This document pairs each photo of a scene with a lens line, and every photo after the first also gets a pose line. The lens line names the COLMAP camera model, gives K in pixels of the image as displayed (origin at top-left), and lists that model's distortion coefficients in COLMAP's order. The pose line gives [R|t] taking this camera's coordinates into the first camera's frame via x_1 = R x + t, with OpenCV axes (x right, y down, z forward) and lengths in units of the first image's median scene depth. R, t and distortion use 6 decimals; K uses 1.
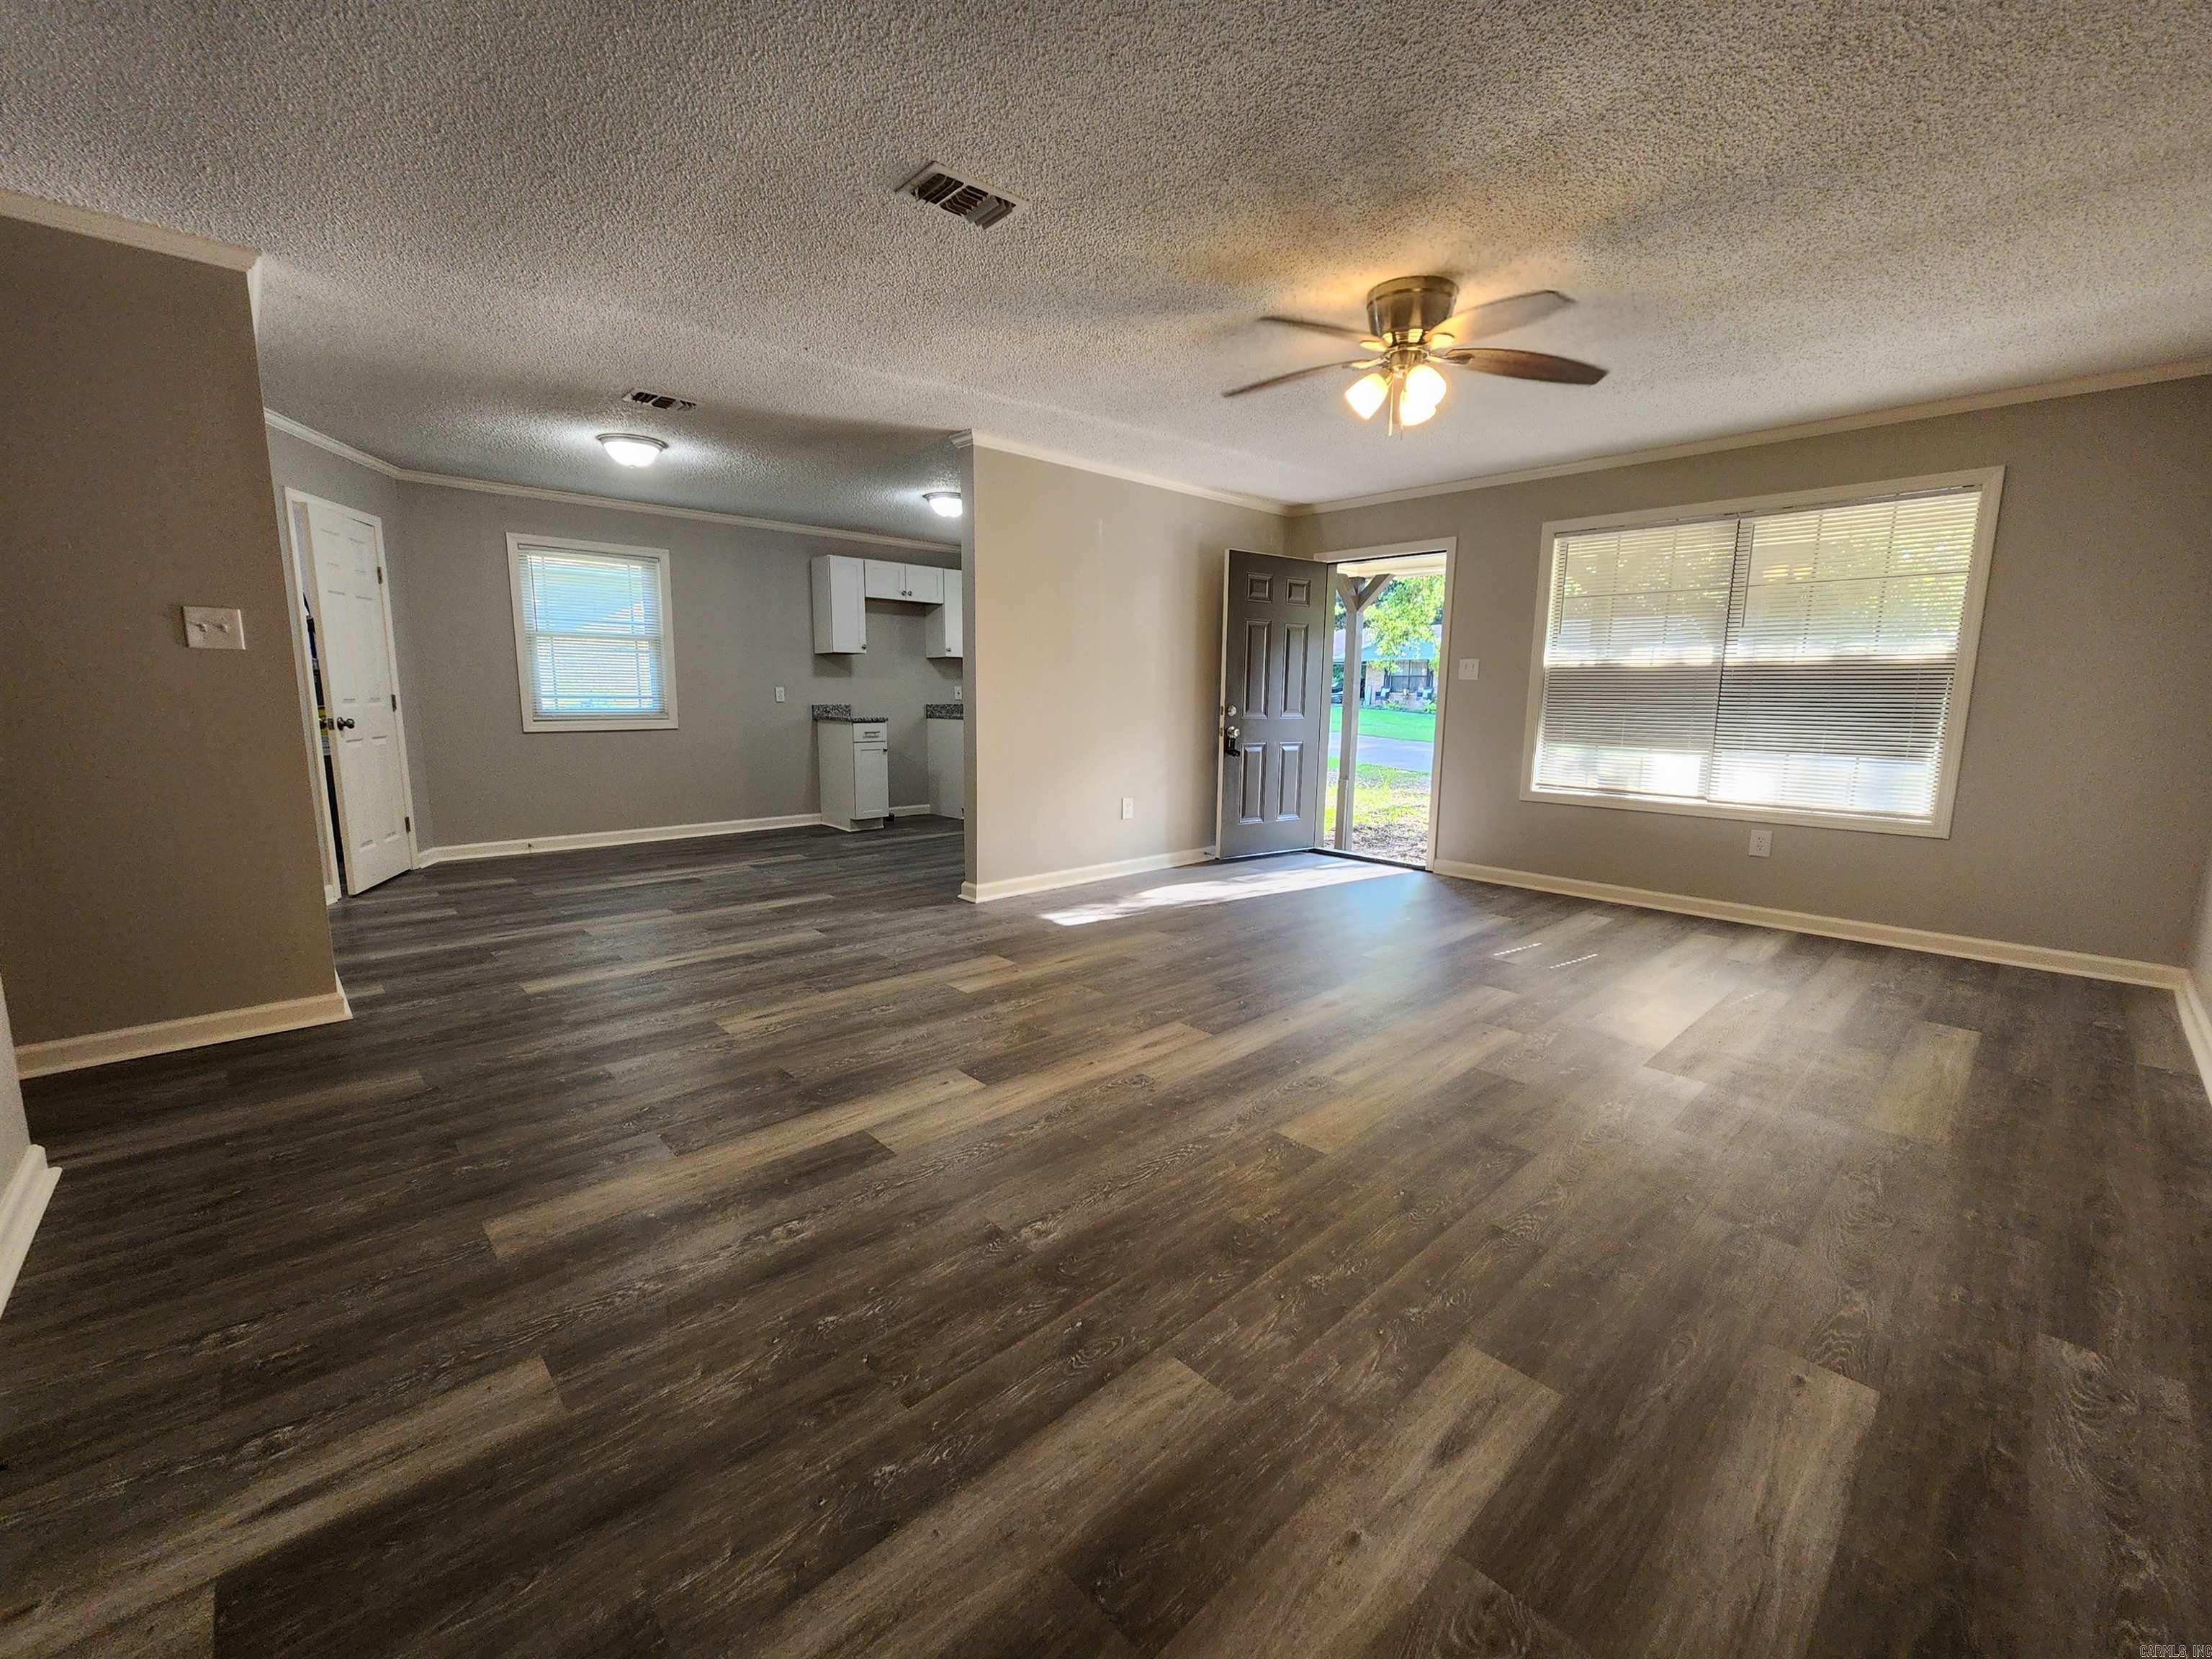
lens RADIAL K [[904.8, 0, 1113.1], [0, 904.8, 834.3], [0, 0, 1]] dist [0.000524, -0.001131]
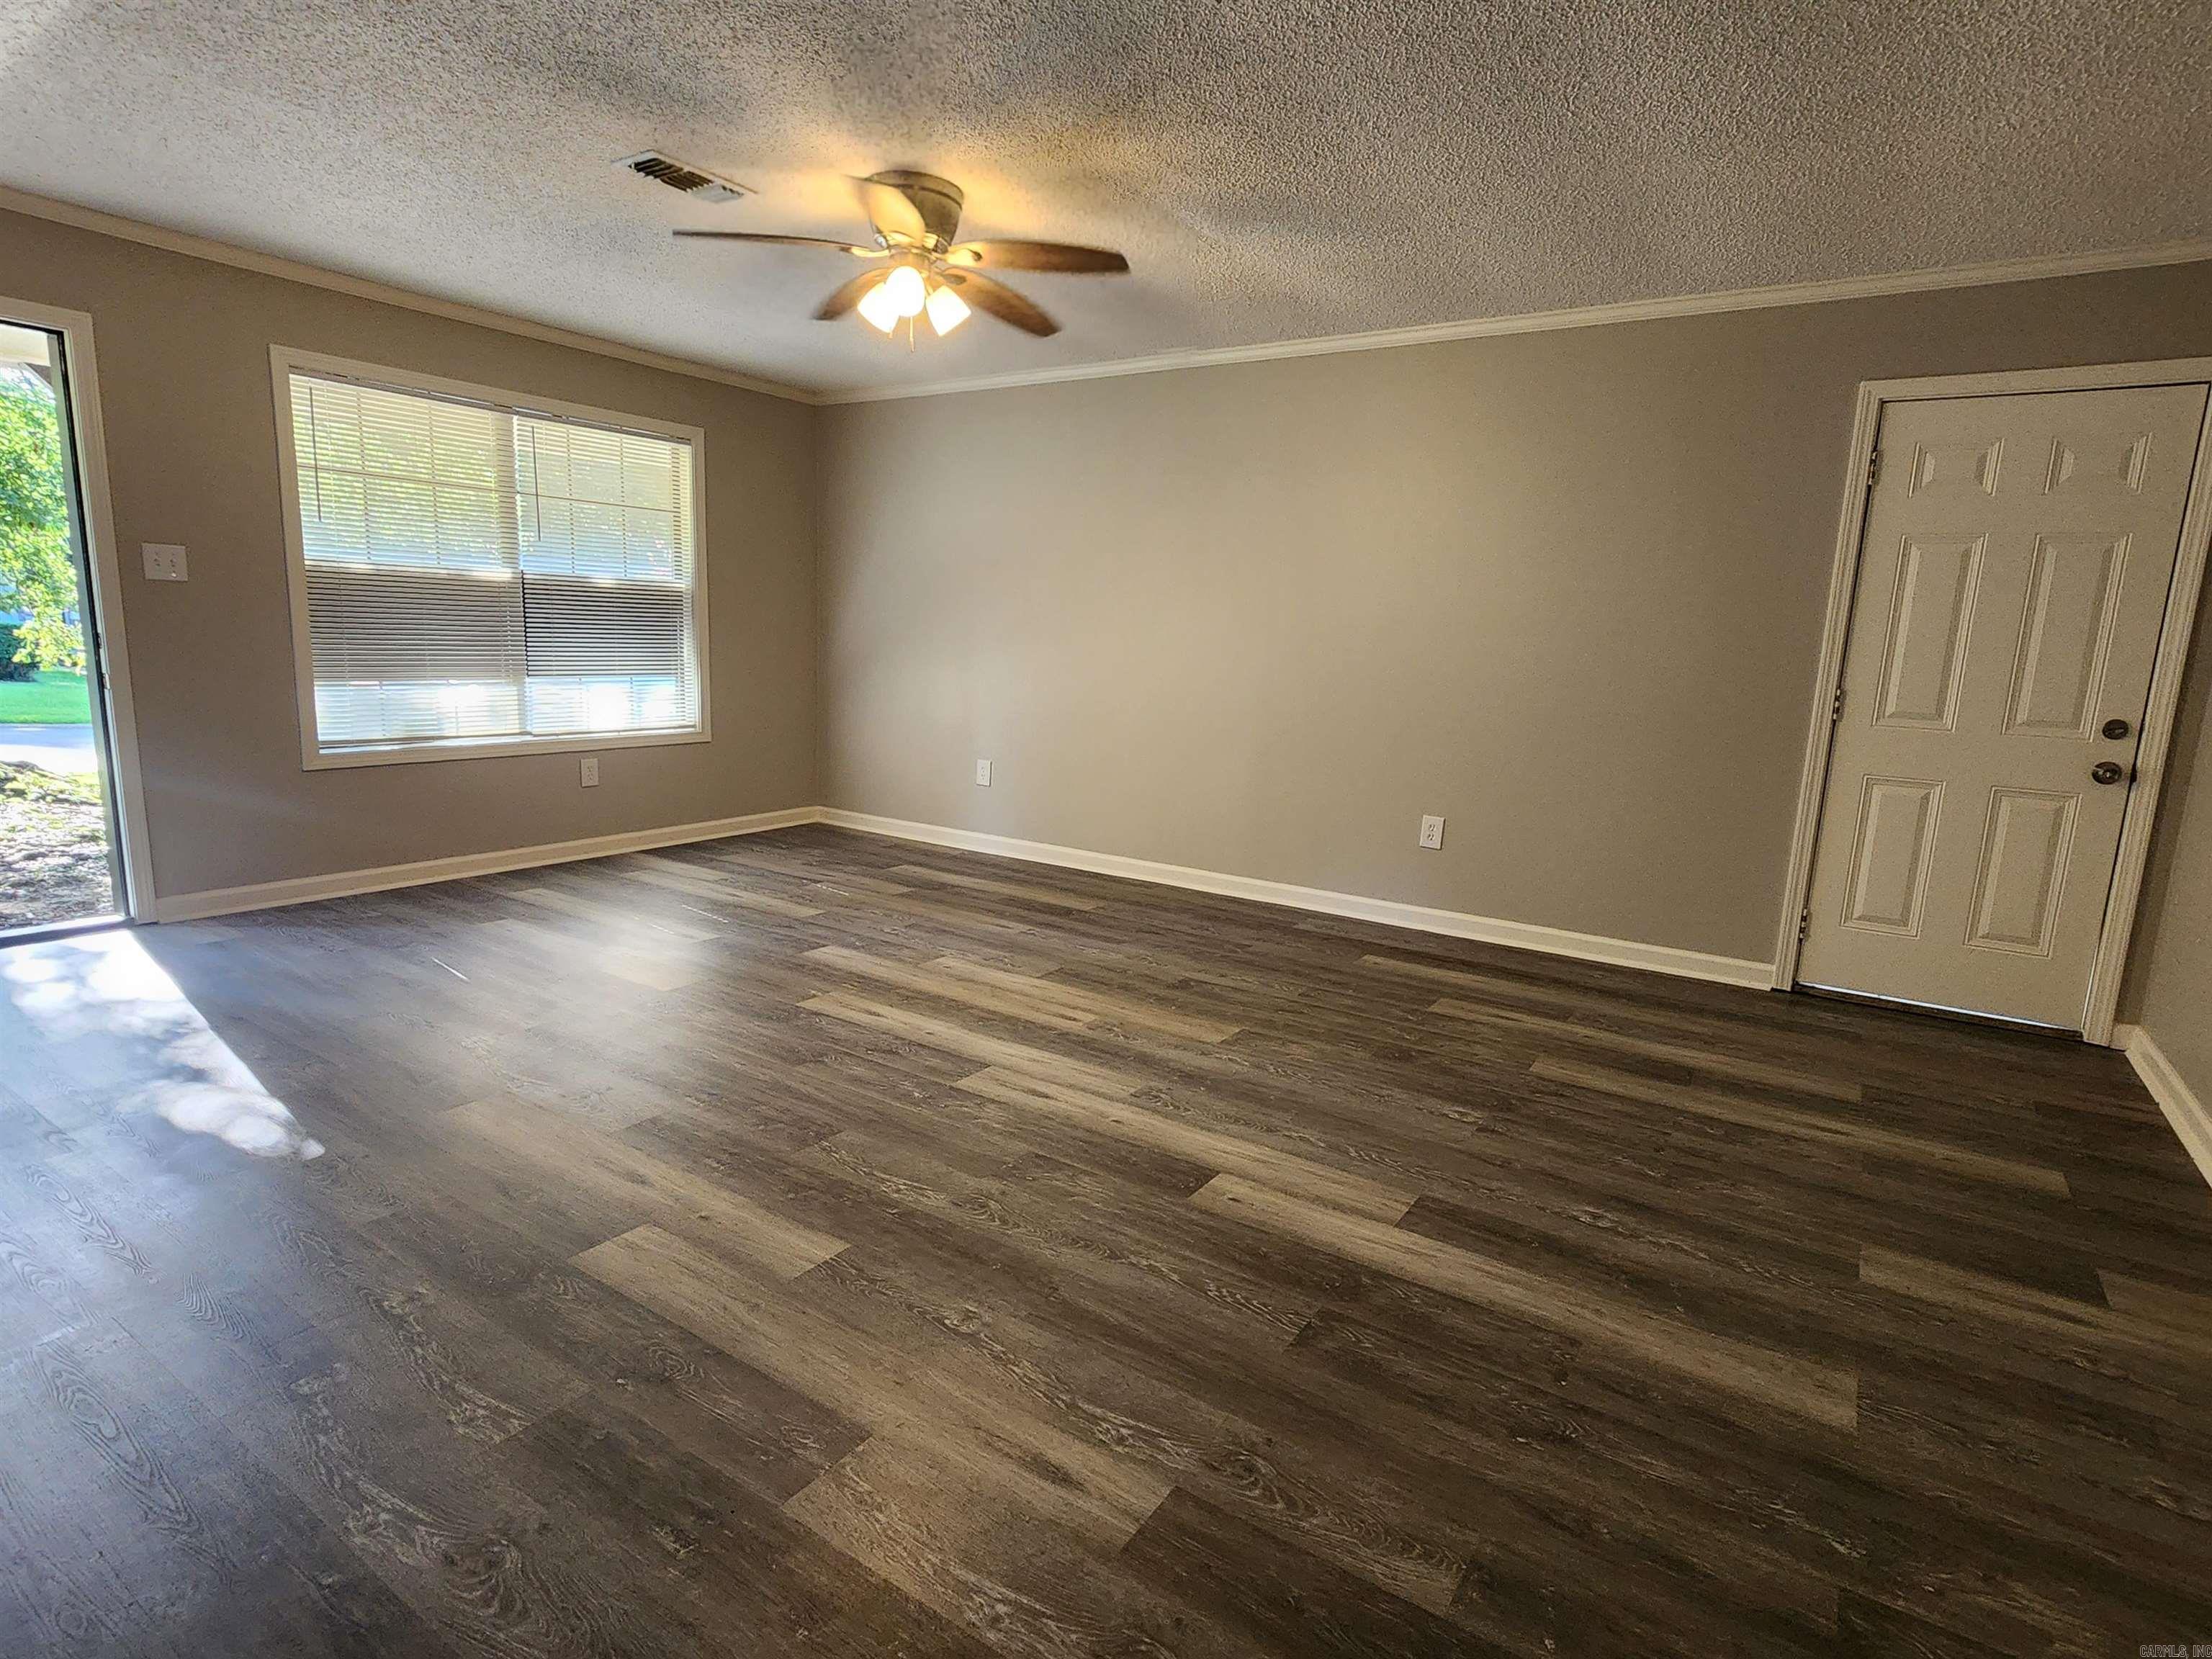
lens RADIAL K [[1140.4, 0, 1106.5], [0, 1140.4, 832.3], [0, 0, 1]] dist [-0.000800, 0.002804]
pose [[-0.220460, -0.188777, 0.956954, -0.559565], [0.111697, 0.969753, 0.217034, -0.126470], [-0.968979, 0.154736, -0.192706, 0.697711]]
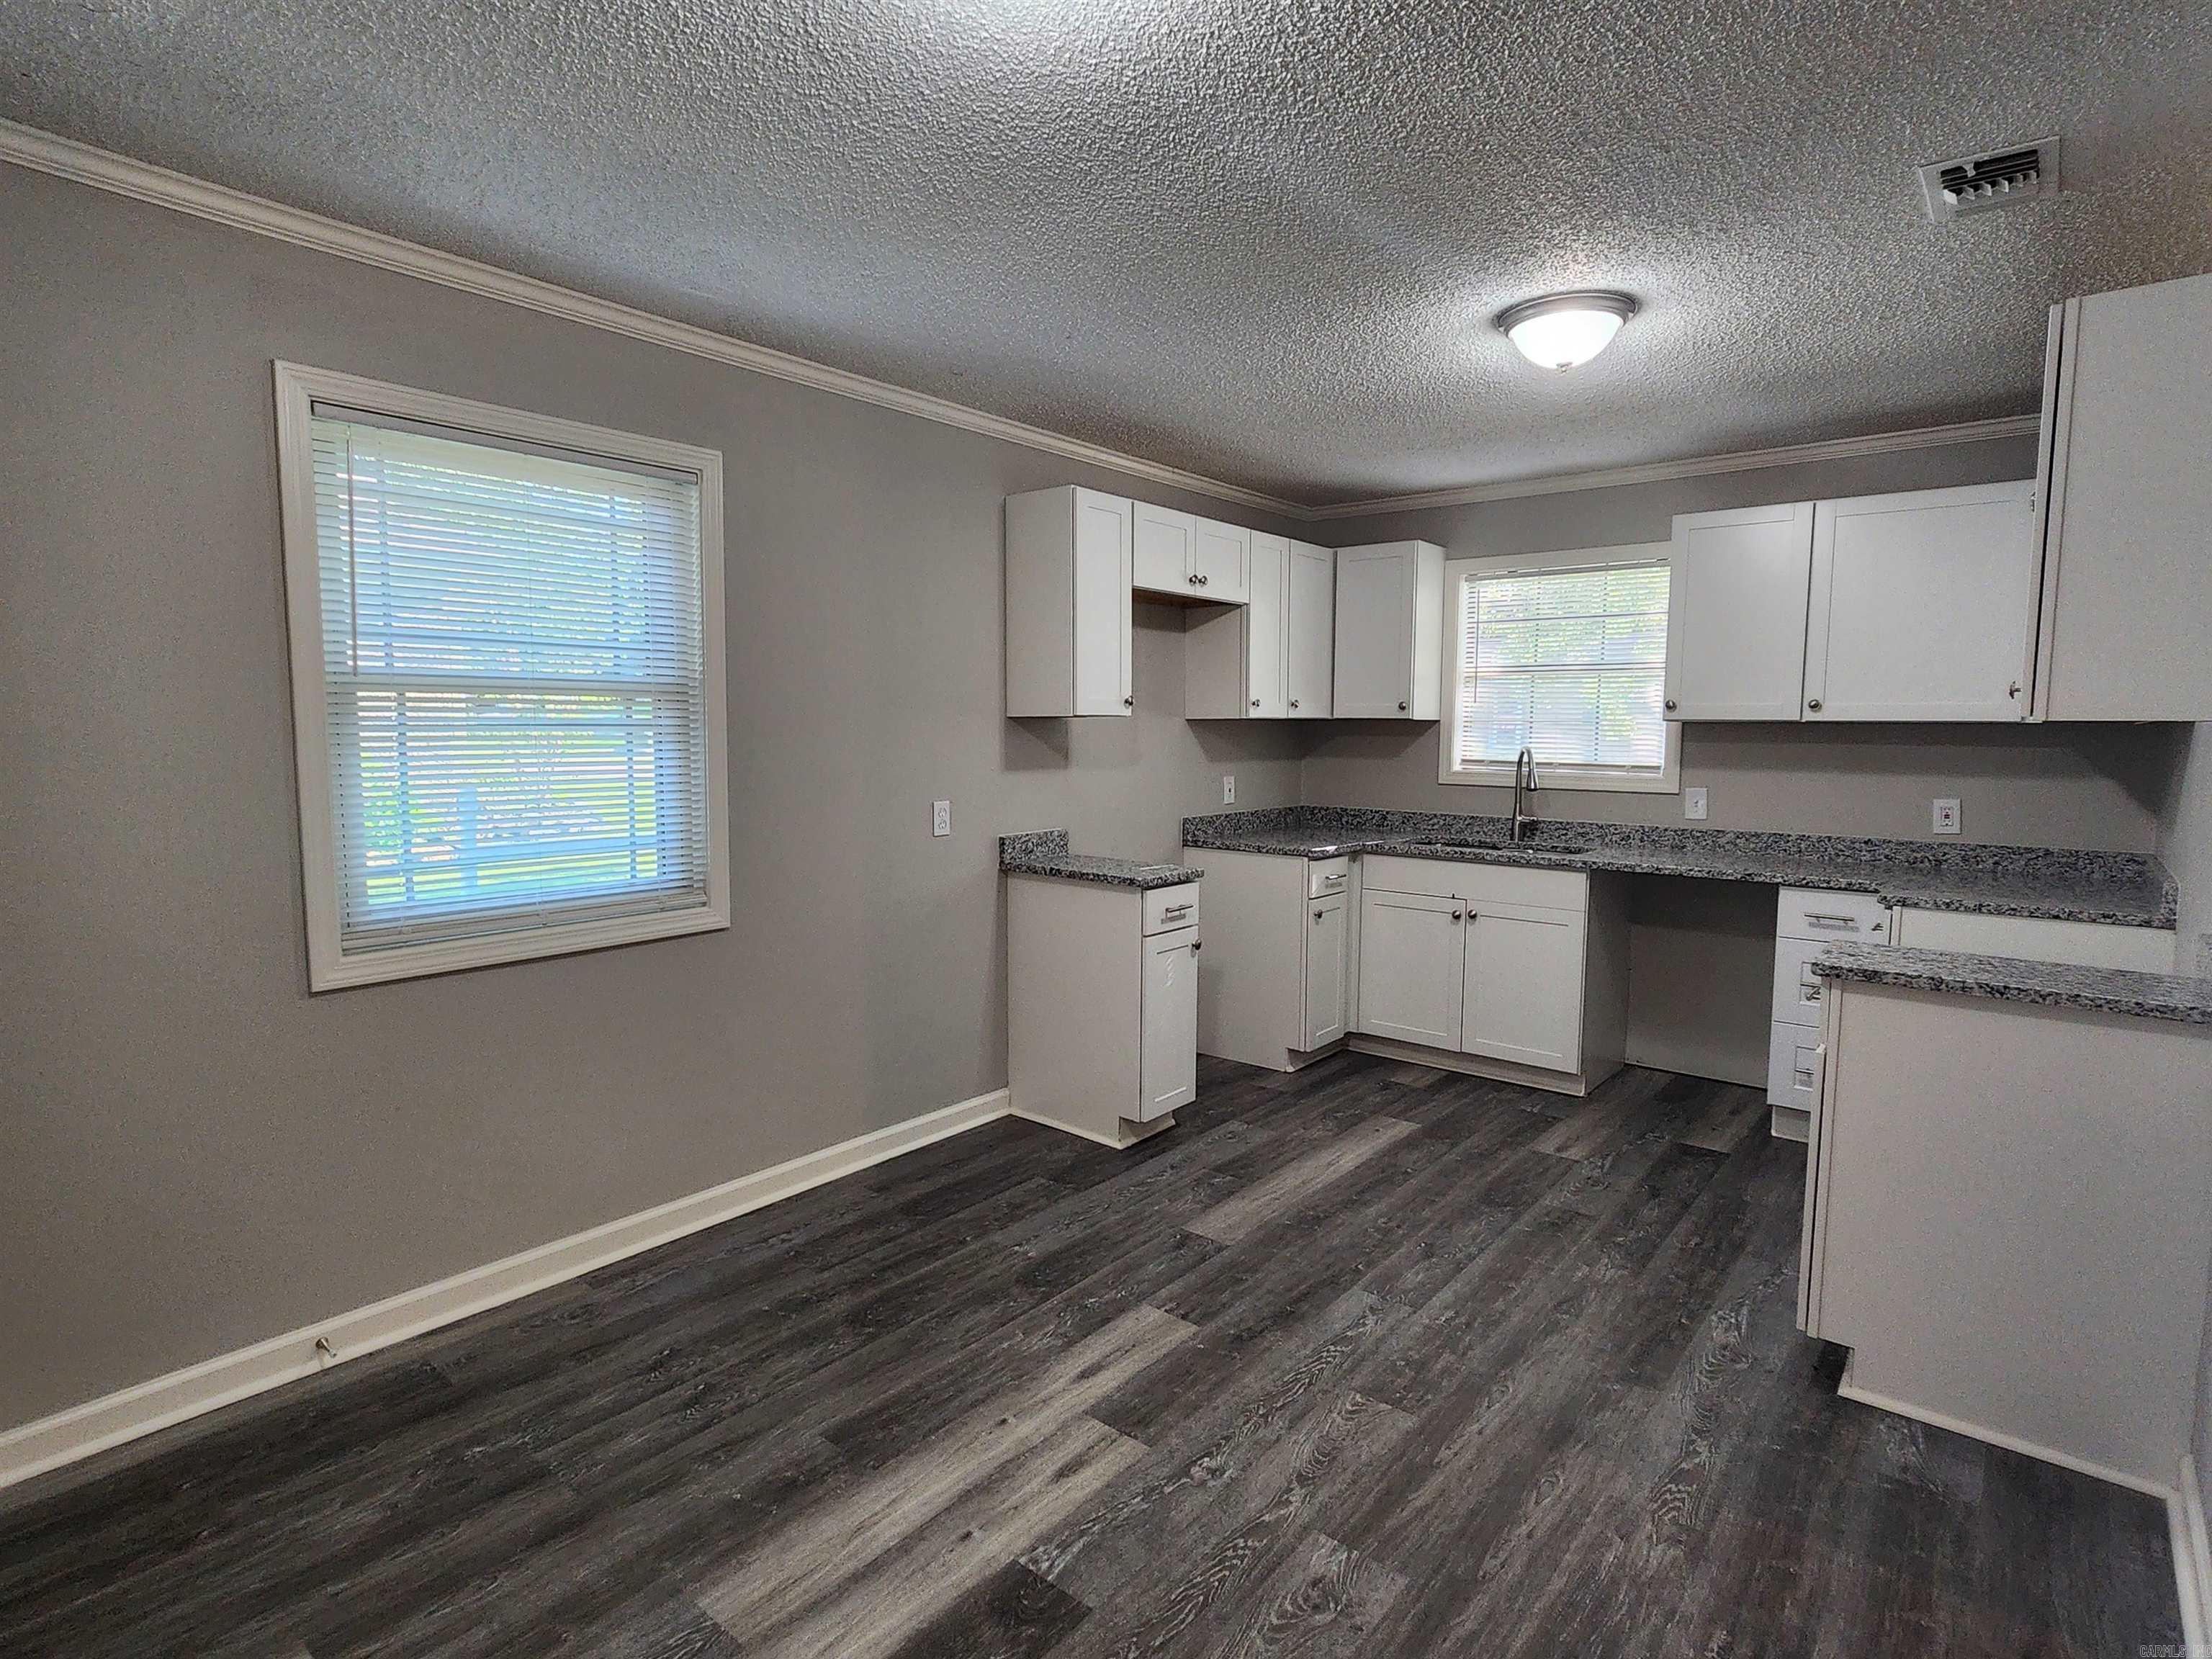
lens RADIAL K [[1140.4, 0, 1110.1], [0, 1140.4, 826.0], [0, 0, 1]] dist [-0.000800, 0.002804]
pose [[0.992469, -0.016413, 0.121387, -0.550133], [0.024443, 0.997588, -0.064964, -0.178763], [-0.120028, 0.067442, 0.990477, 0.741417]]
